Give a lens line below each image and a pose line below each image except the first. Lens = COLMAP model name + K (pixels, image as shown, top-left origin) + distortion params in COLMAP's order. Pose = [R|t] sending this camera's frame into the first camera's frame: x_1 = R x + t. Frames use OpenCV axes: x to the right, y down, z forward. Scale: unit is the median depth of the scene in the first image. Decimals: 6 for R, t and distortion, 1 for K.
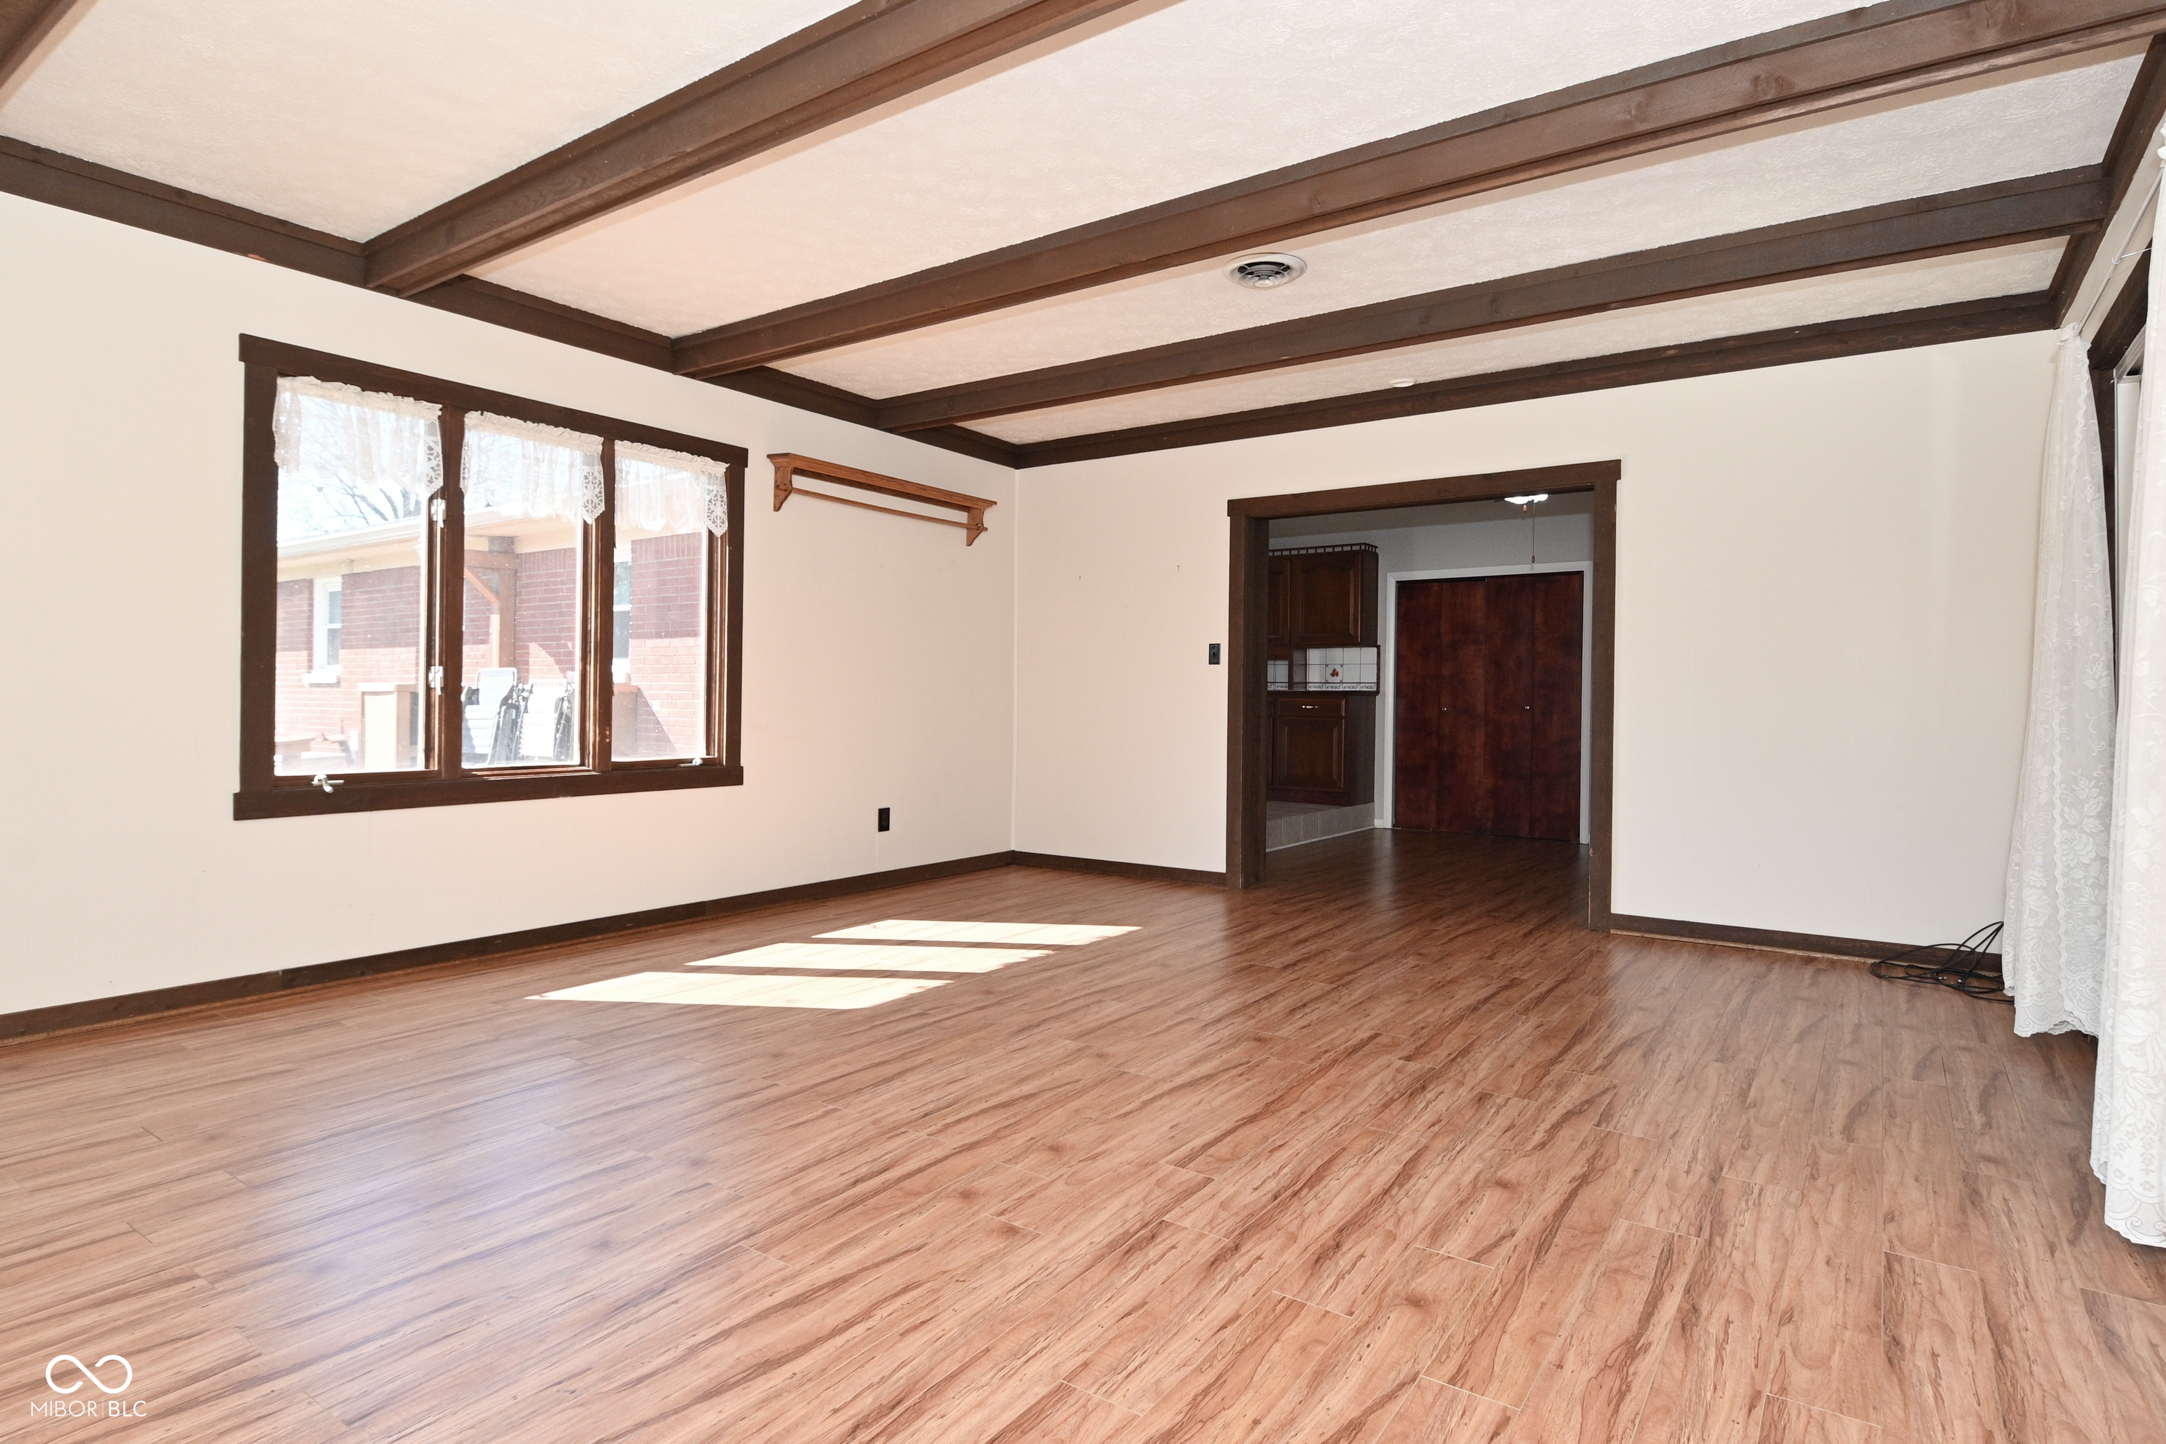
lens RADIAL K [[1137.2, 0, 1087.7], [0, 1137.2, 705.1], [0, 0, 1]] dist [0.019976, -0.029332]
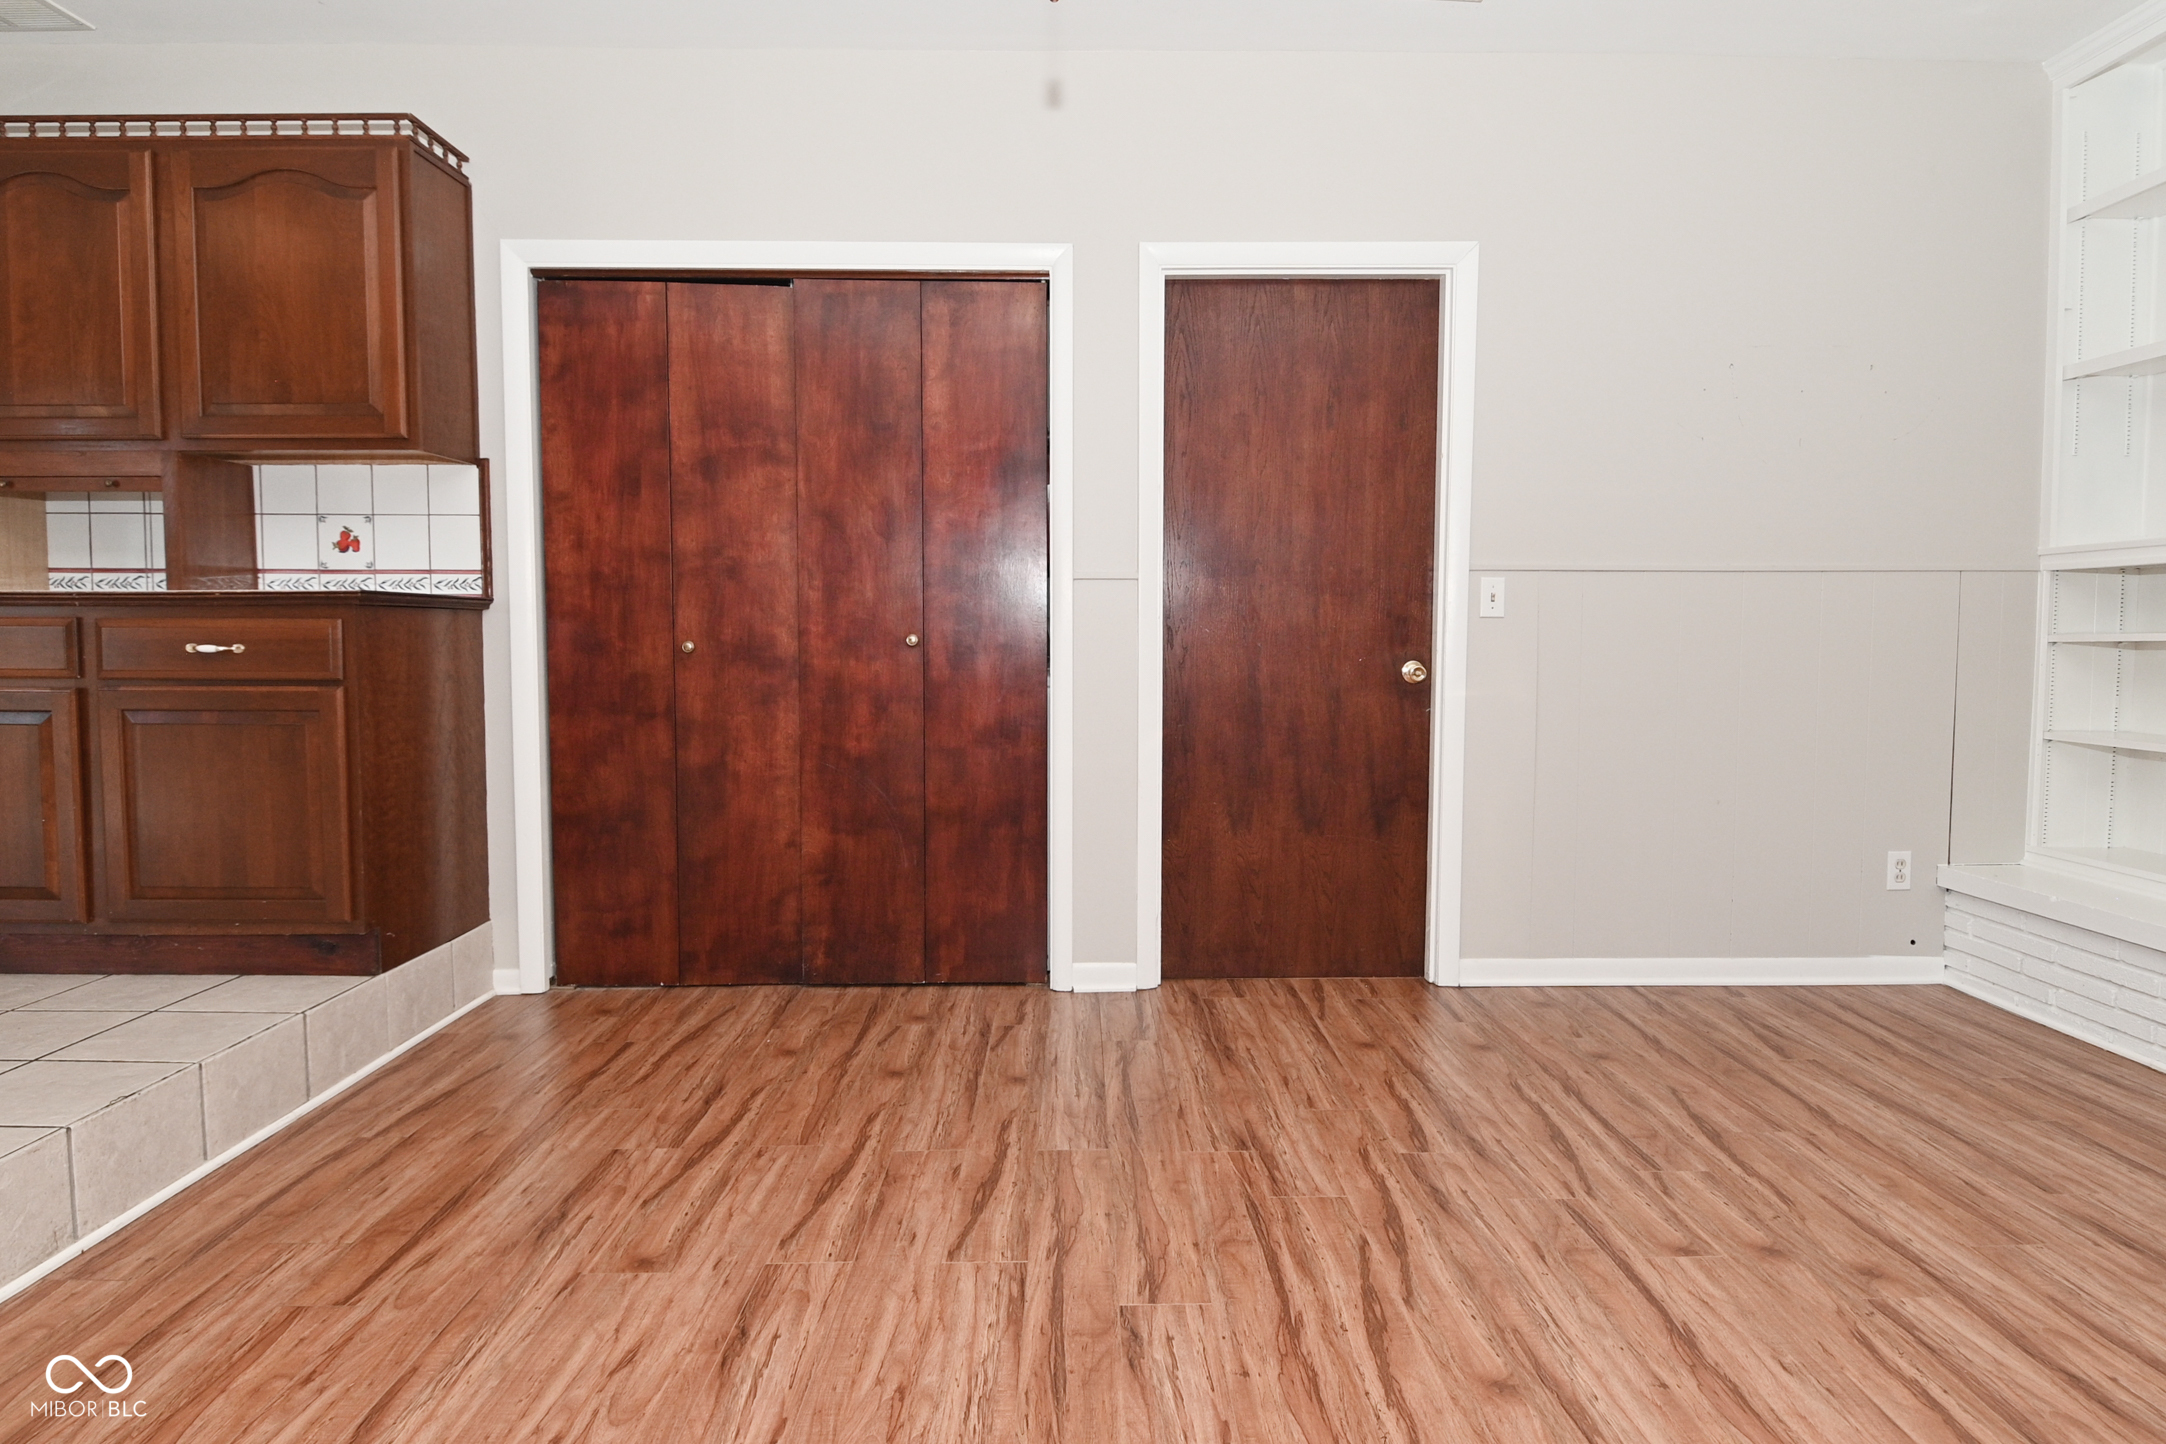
lens RADIAL K [[1220.5, 0, 1108.7], [0, 1220.5, 701.2], [0, 0, 1]] dist [0.027568, -0.039983]
pose [[0.807468, -0.044685, 0.588216, 0.555364], [0.010927, 0.998089, 0.060822, -0.003232], [-0.589810, -0.042684, 0.806413, 1.758276]]
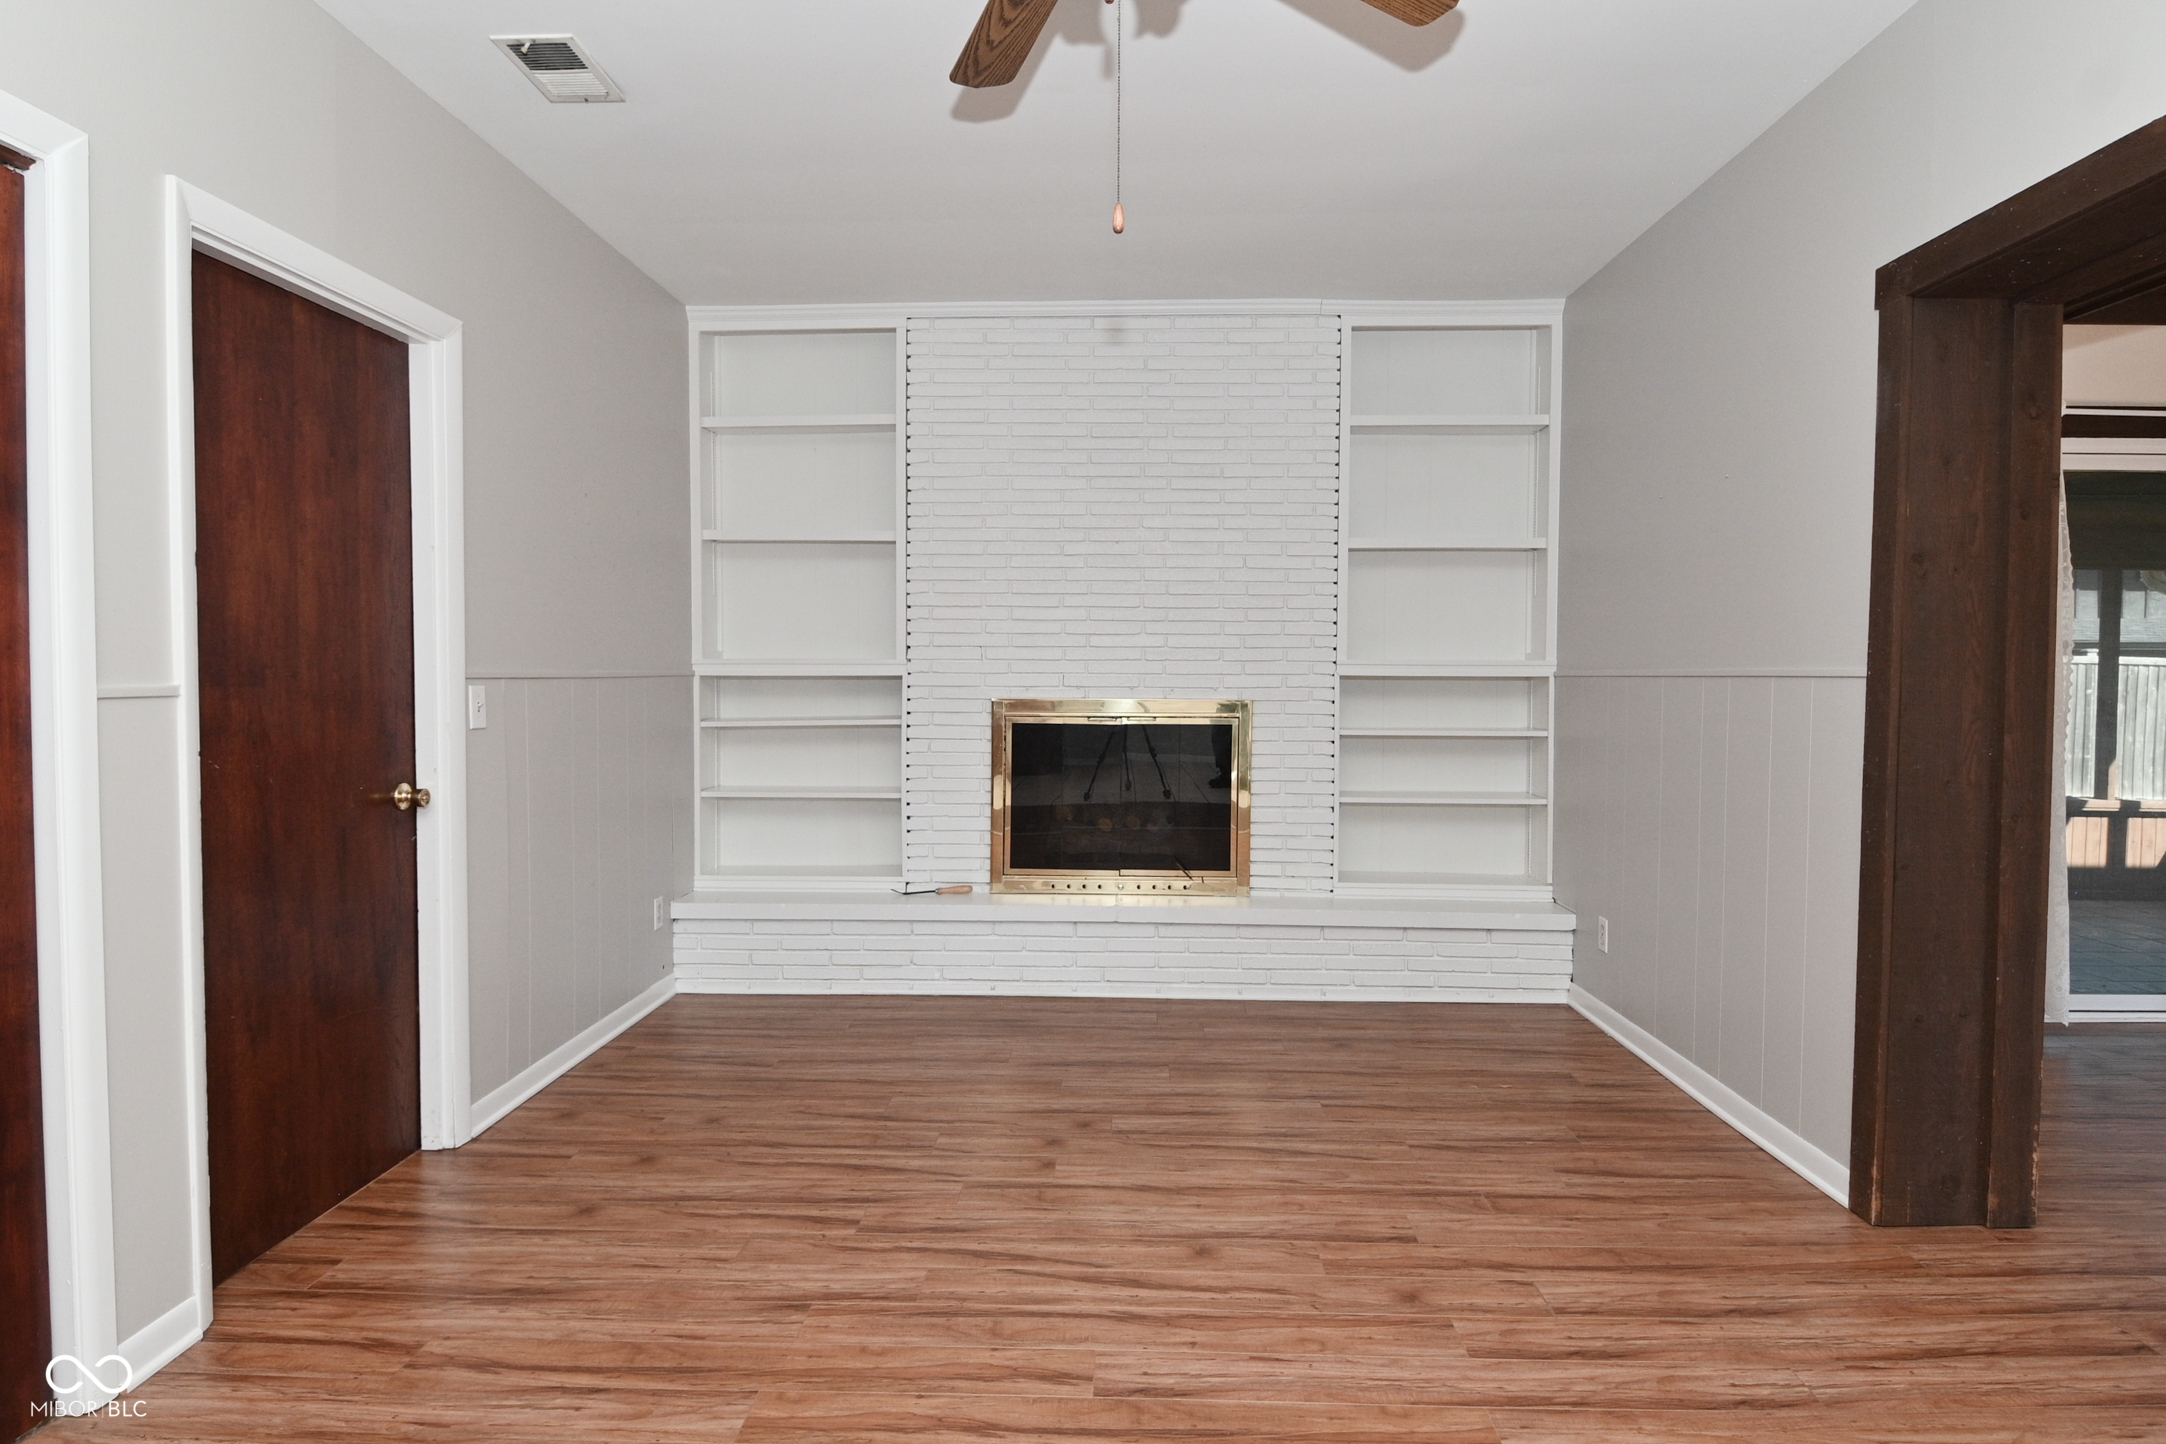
lens RADIAL K [[1198.1, 0, 1081.5], [0, 1198.1, 707.3], [0, 0, 1]] dist [0.027905, -0.039516]
pose [[-0.537353, -0.038983, 0.842456, 0.372024], [-0.006441, 0.999092, 0.042123, -0.070661], [-0.843333, 0.017209, -0.537116, 2.557284]]
